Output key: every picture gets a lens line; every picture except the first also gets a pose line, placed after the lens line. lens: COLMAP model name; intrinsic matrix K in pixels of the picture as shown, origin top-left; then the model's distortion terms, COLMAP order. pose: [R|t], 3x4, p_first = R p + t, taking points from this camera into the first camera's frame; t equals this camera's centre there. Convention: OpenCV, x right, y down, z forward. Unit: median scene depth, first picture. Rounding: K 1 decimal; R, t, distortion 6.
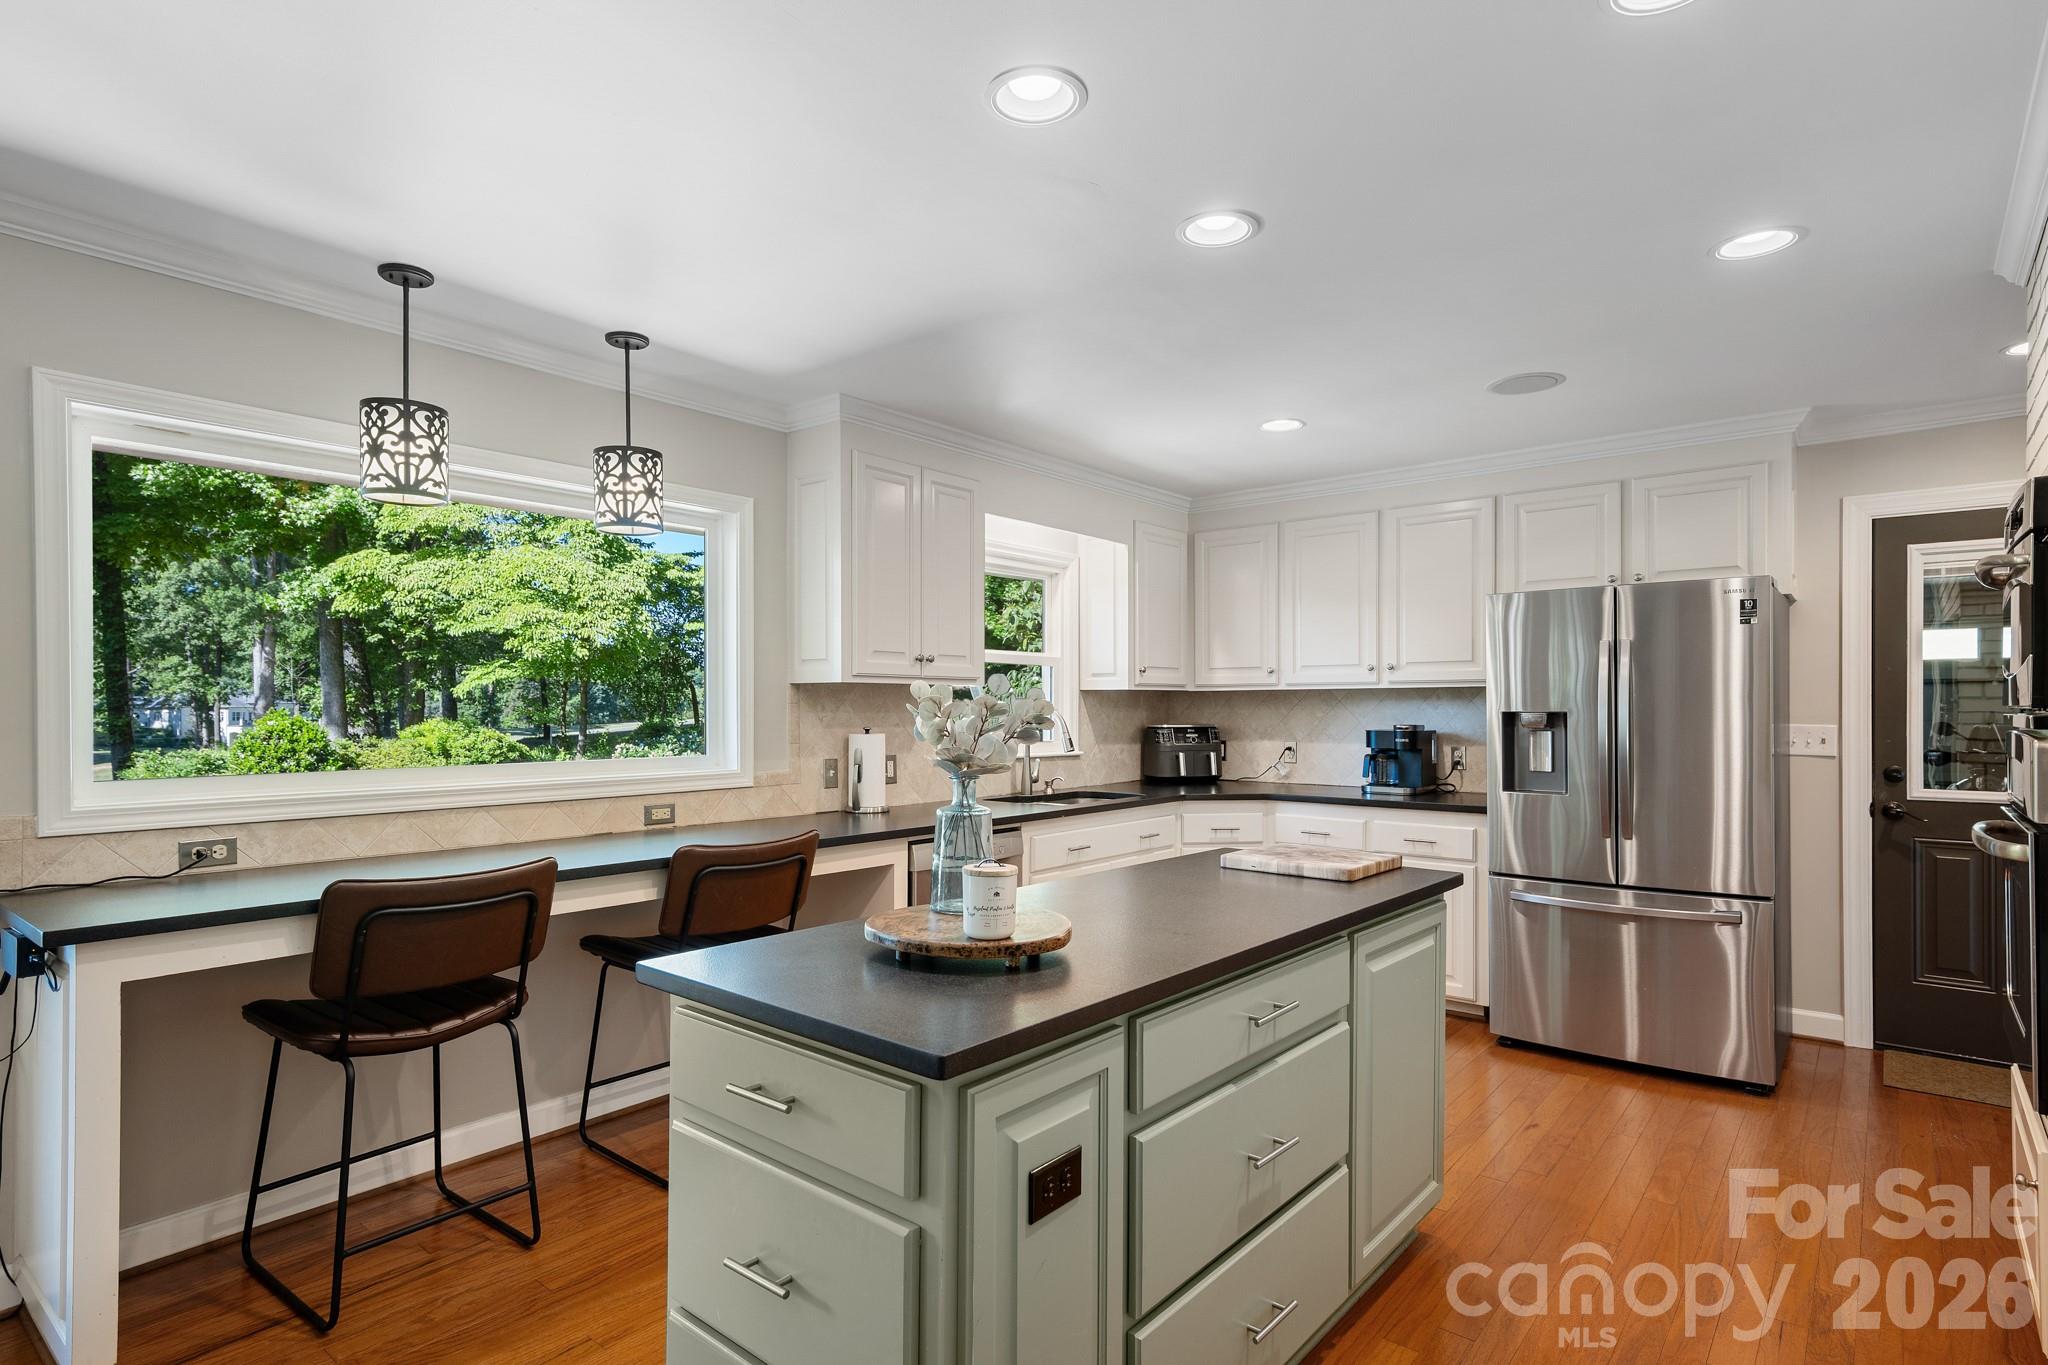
lens RADIAL K [[1048.7, 0, 1009.7], [0, 1048.7, 704.1], [0, 0, 1]] dist [0.016677, 0.000471]
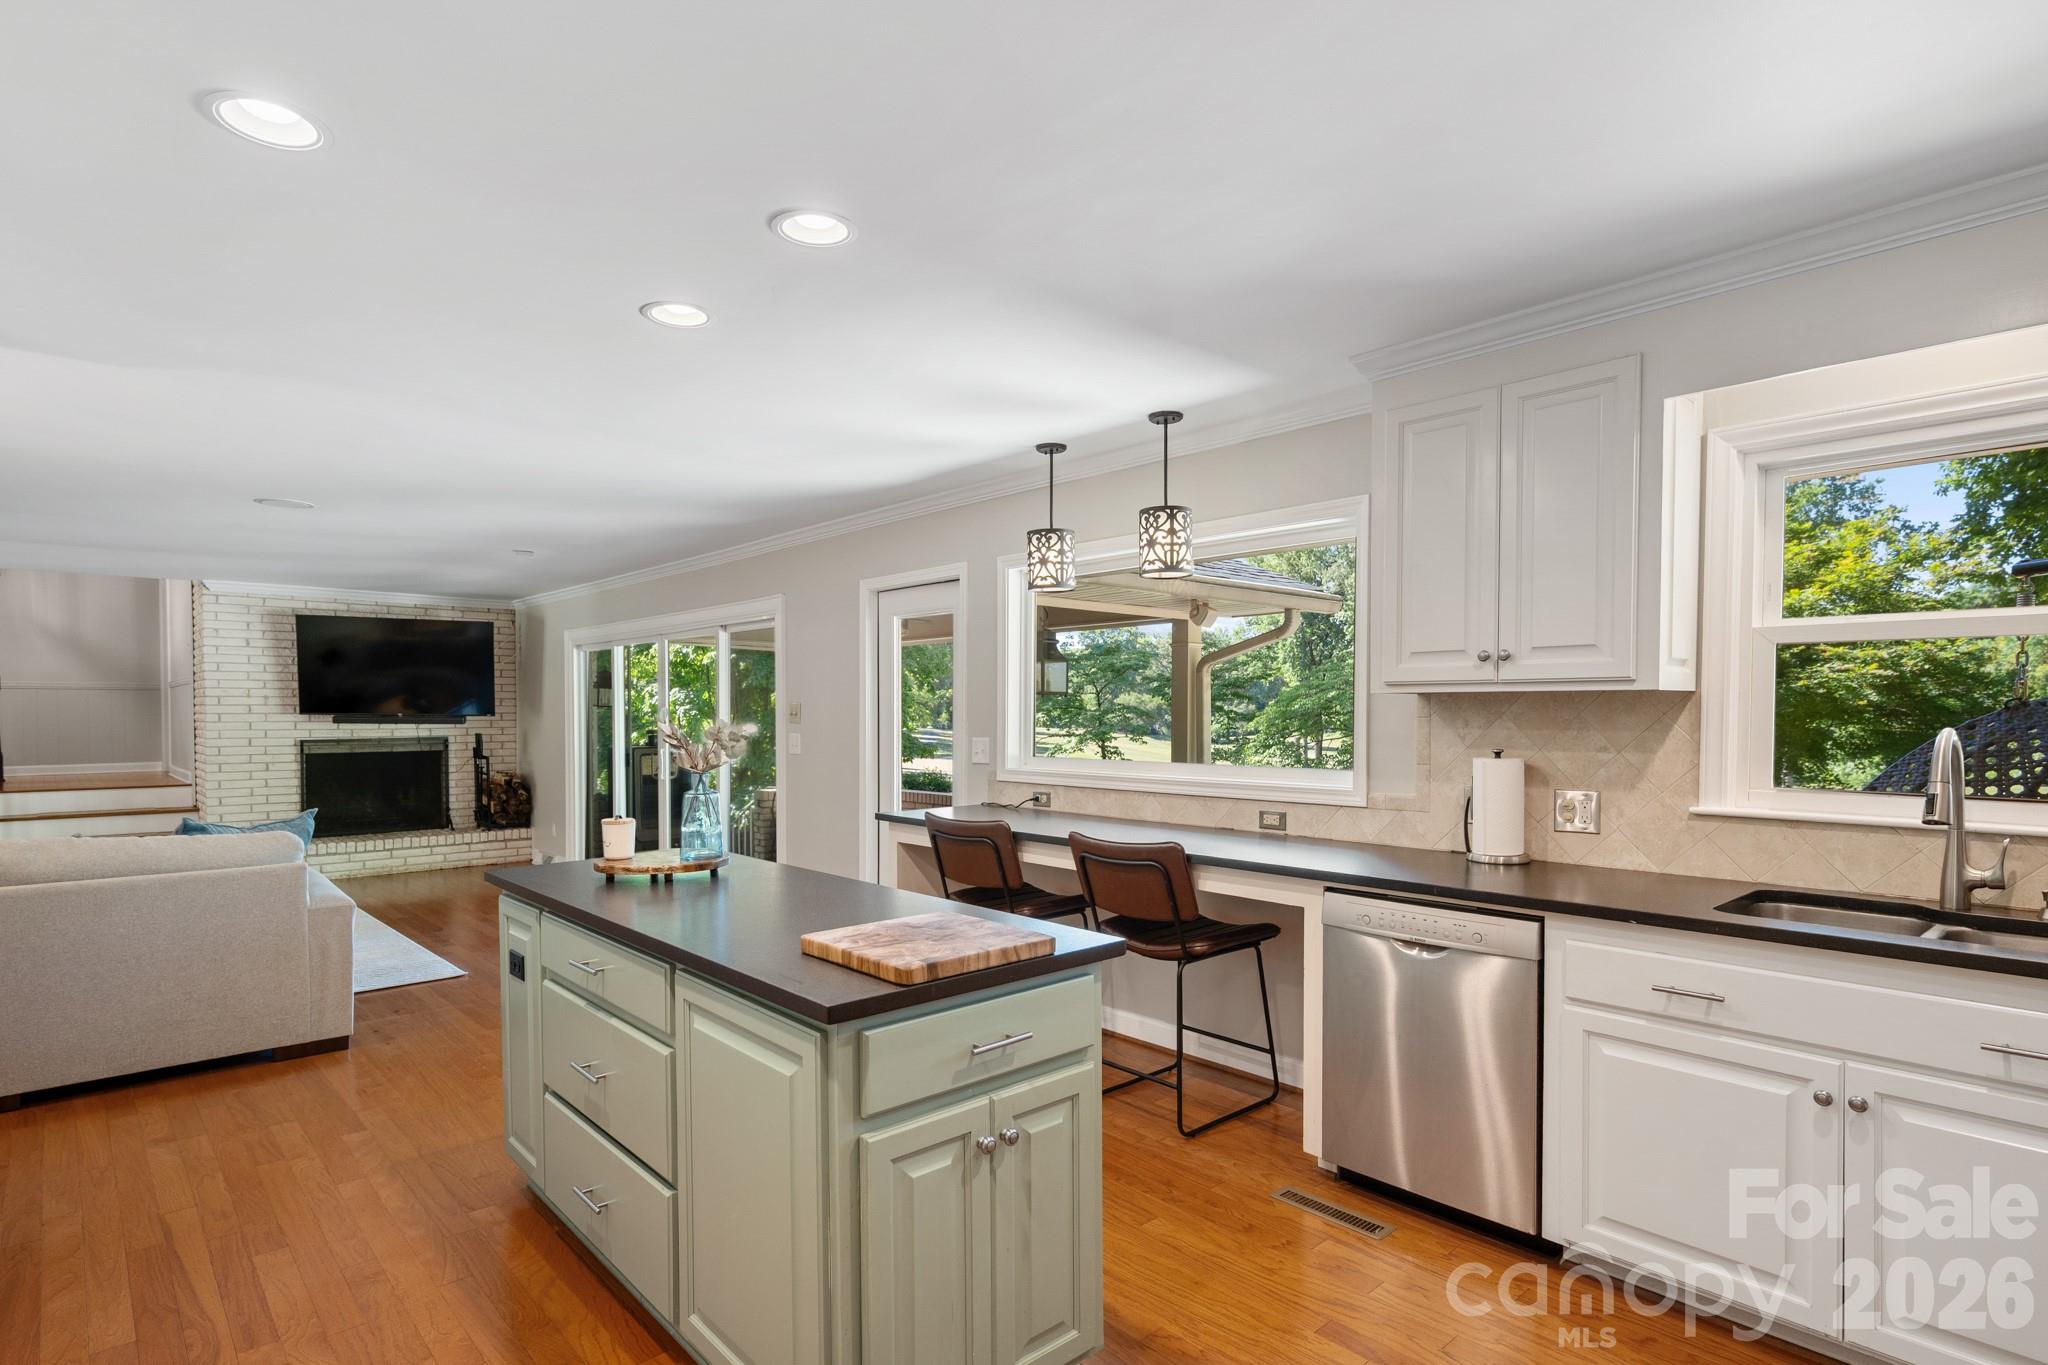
lens RADIAL K [[1048.7, 0, 1019.7], [0, 1048.7, 717.0], [0, 0, 1]] dist [0.016677, 0.000471]
pose [[-0.135560, 0.011061, -0.990707, 0.776918], [0.009029, 0.999910, 0.009929, -0.013956], [0.990728, -0.007599, -0.135648, 0.903022]]
